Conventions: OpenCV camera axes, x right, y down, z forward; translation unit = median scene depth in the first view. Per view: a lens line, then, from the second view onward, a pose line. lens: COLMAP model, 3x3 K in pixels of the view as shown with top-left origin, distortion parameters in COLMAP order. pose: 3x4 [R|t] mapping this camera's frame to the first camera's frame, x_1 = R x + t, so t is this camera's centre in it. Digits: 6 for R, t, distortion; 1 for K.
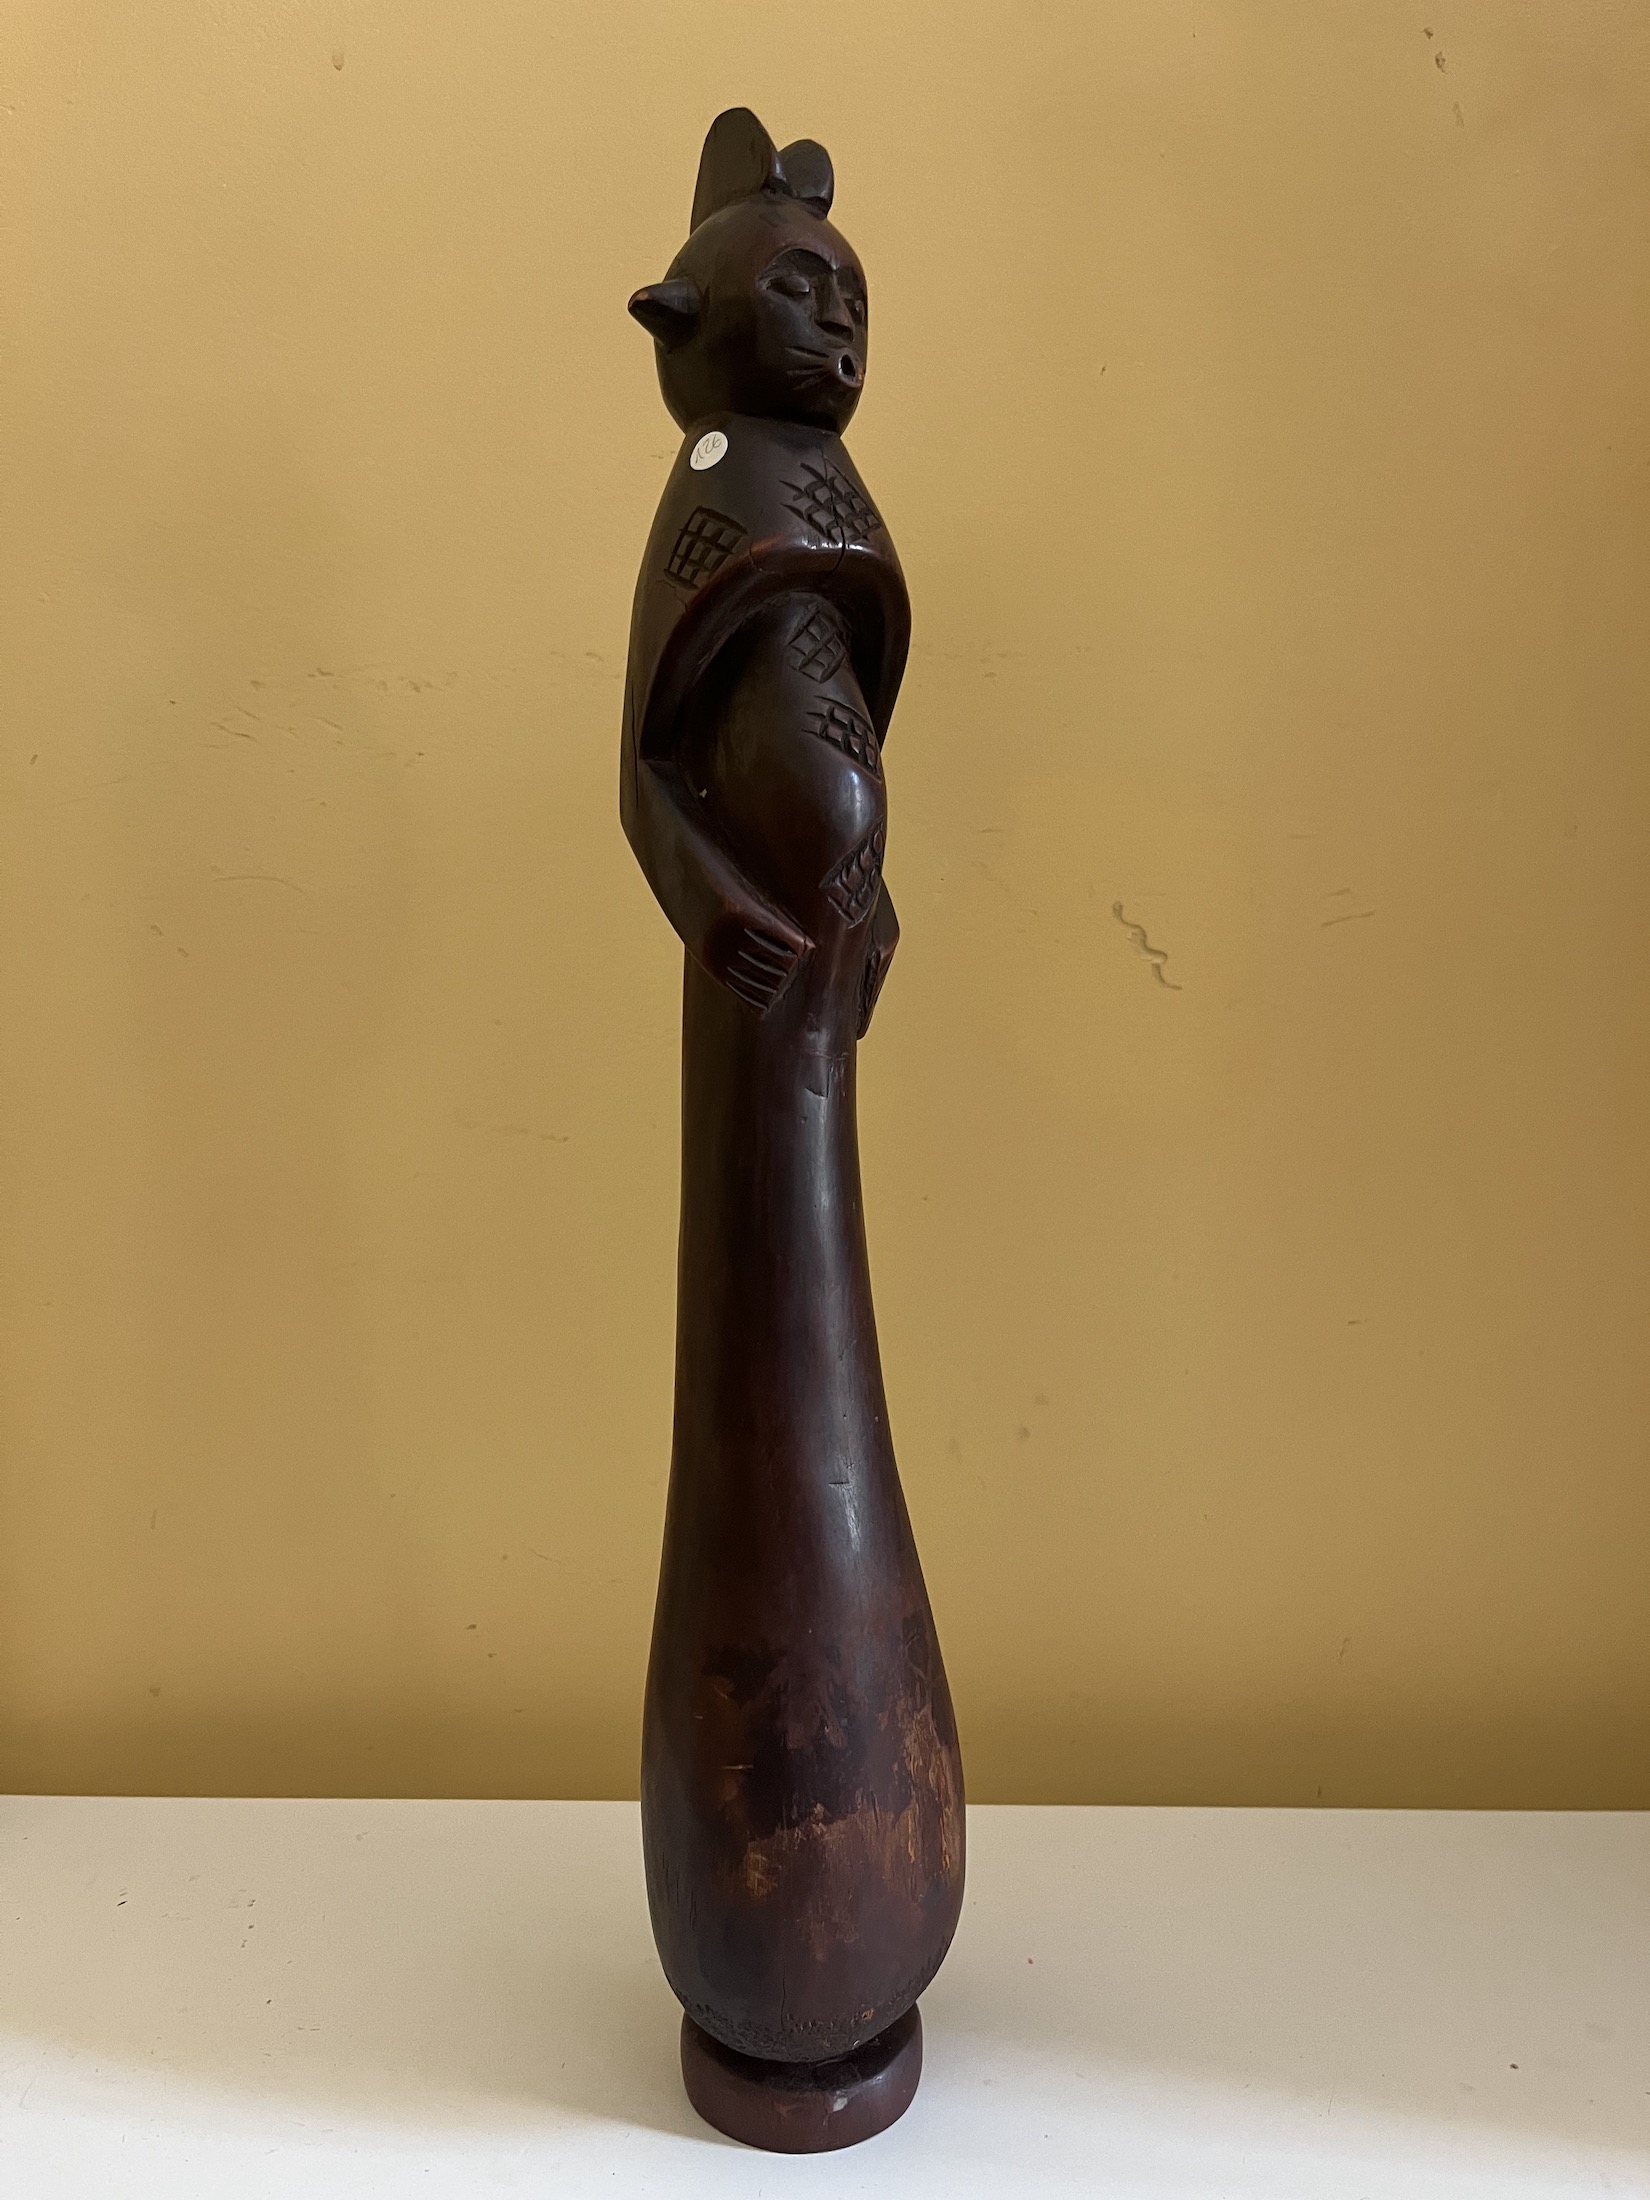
lens RADIAL K [[1737.3, 0, 826.9], [0, 1737.3, 1072.6], [0, 0, 1]] dist [-0.007909, -0.005071]
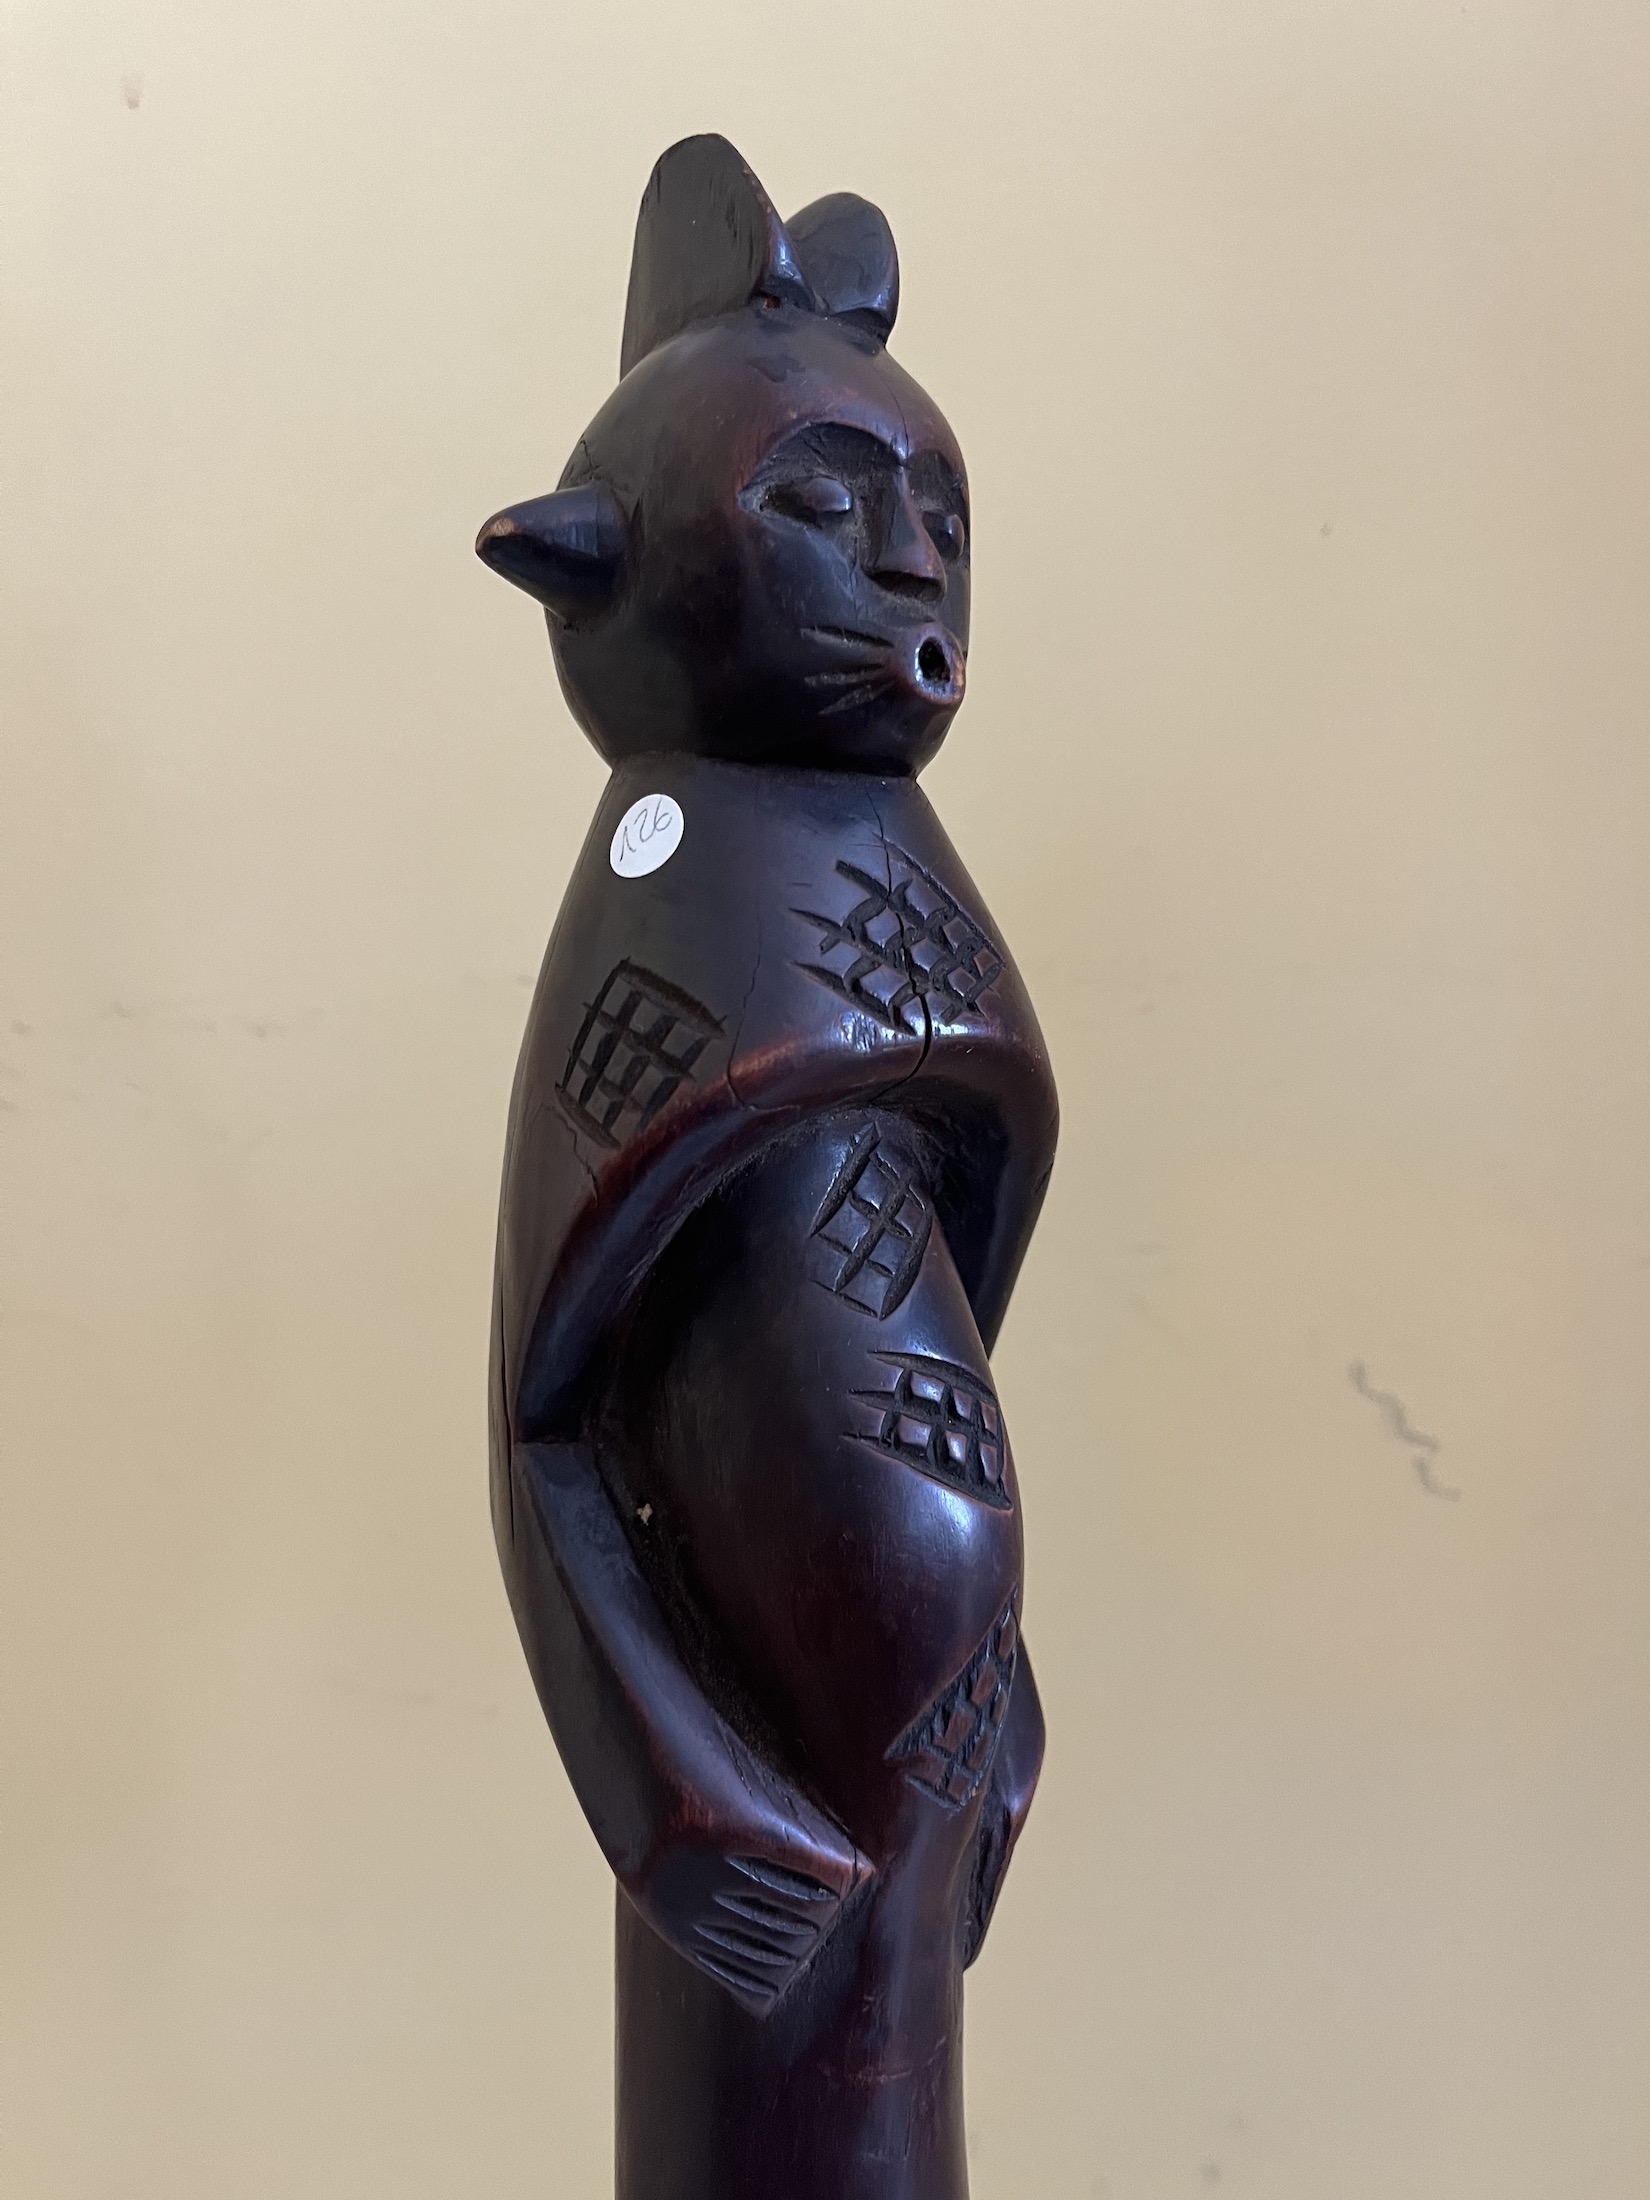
lens RADIAL K [[1842.3, 0, 825.0], [0, 1842.3, 1100.0], [0, 0, 1]] dist [-0.003170, -0.048166]
pose [[0.999296, -0.010417, -0.036030, -0.000653], [0.009443, 0.999588, -0.027099, -0.271633], [0.036297, 0.026740, 0.998983, 0.493458]]
